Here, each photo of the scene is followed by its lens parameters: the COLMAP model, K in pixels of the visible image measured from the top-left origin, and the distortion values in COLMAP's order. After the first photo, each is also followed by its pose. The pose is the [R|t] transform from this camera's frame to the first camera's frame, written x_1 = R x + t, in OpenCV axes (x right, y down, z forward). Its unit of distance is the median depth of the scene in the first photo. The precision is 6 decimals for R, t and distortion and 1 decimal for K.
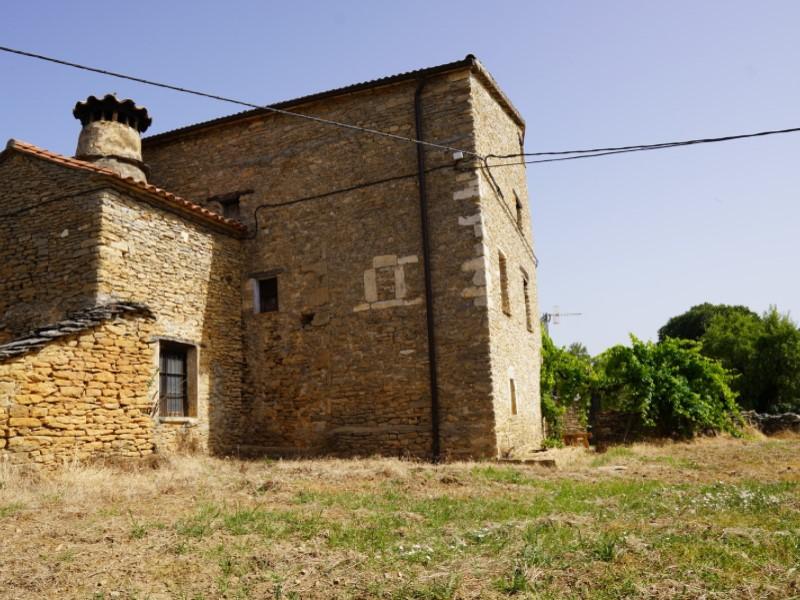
lens RADIAL K [[632.3, 0, 398.3], [0, 632.3, 304.0], [0, 0, 1]] dist [-0.110539, 0.079606]
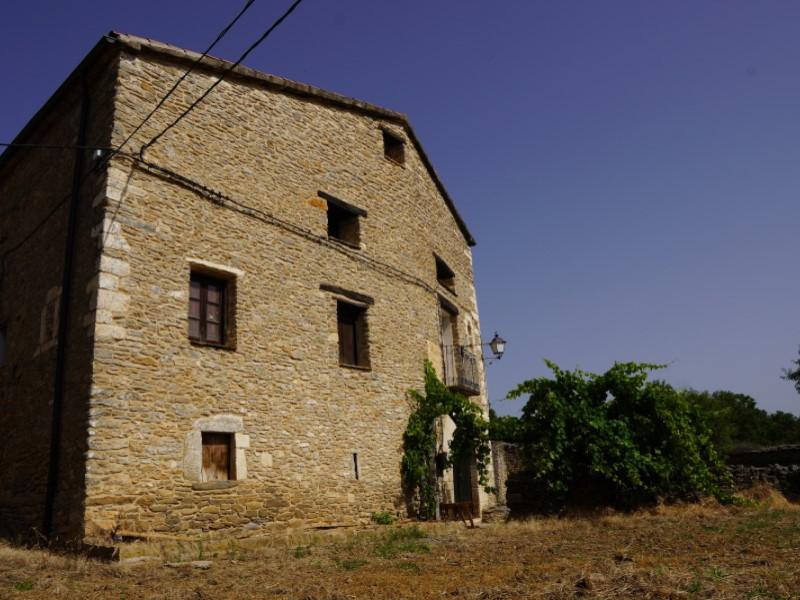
lens RADIAL K [[632.3, 0, 398.3], [0, 632.3, 304.0], [0, 0, 1]] dist [-0.110539, 0.079606]
pose [[0.946812, -0.109761, -0.302490, 0.681983], [0.080595, 0.990954, -0.107310, 0.071877], [0.311532, 0.077224, 0.947093, 0.383972]]
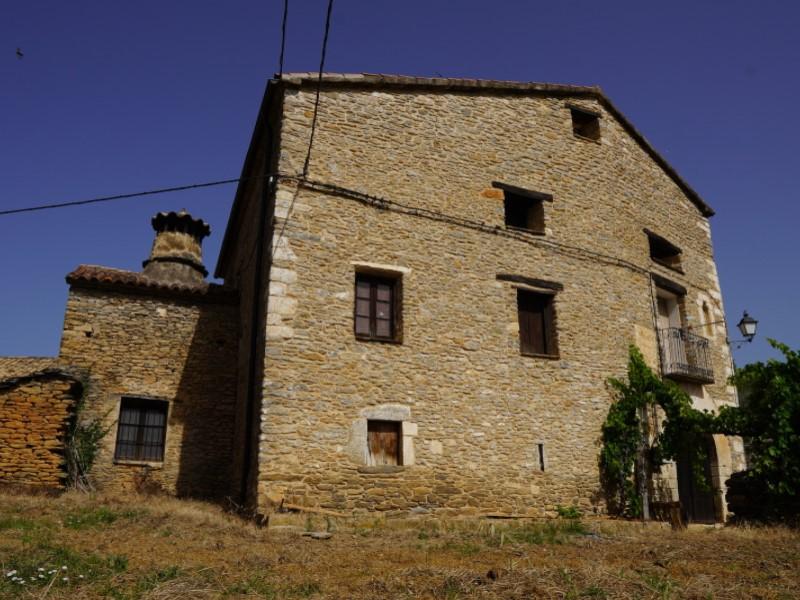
lens RADIAL K [[633.6, 0, 400.0], [0, 633.6, 300.0], [0, 0, 1]] dist [-0.112500, 0.081849]
pose [[0.695909, -0.175920, -0.696249, 0.853853], [0.096296, 0.983634, -0.152284, 0.101902], [0.711645, 0.038930, 0.701460, 0.483376]]
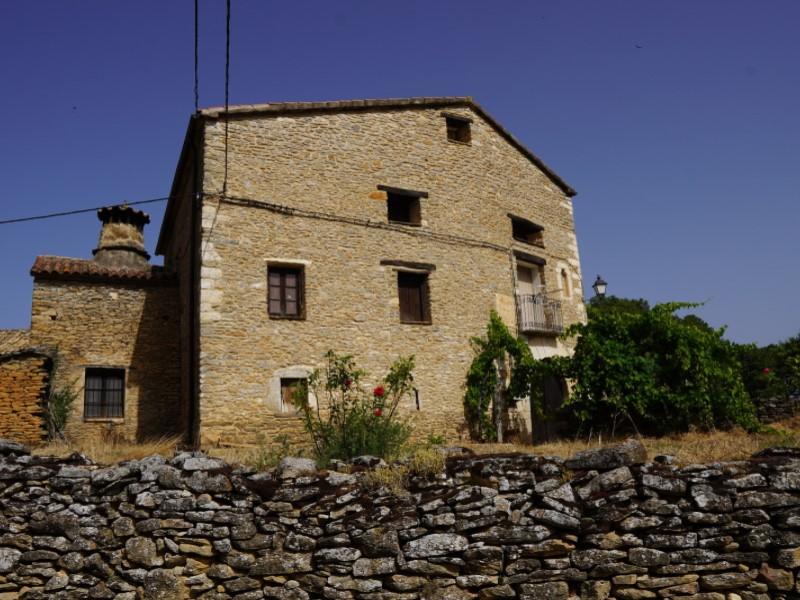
lens RADIAL K [[632.3, 0, 398.3], [0, 632.3, 304.0], [0, 0, 1]] dist [-0.110539, 0.079606]
pose [[0.747230, -0.139500, -0.649759, 1.127131], [0.139241, 0.988883, -0.052180, 0.082695], [0.649815, -0.051482, 0.758347, 0.333363]]
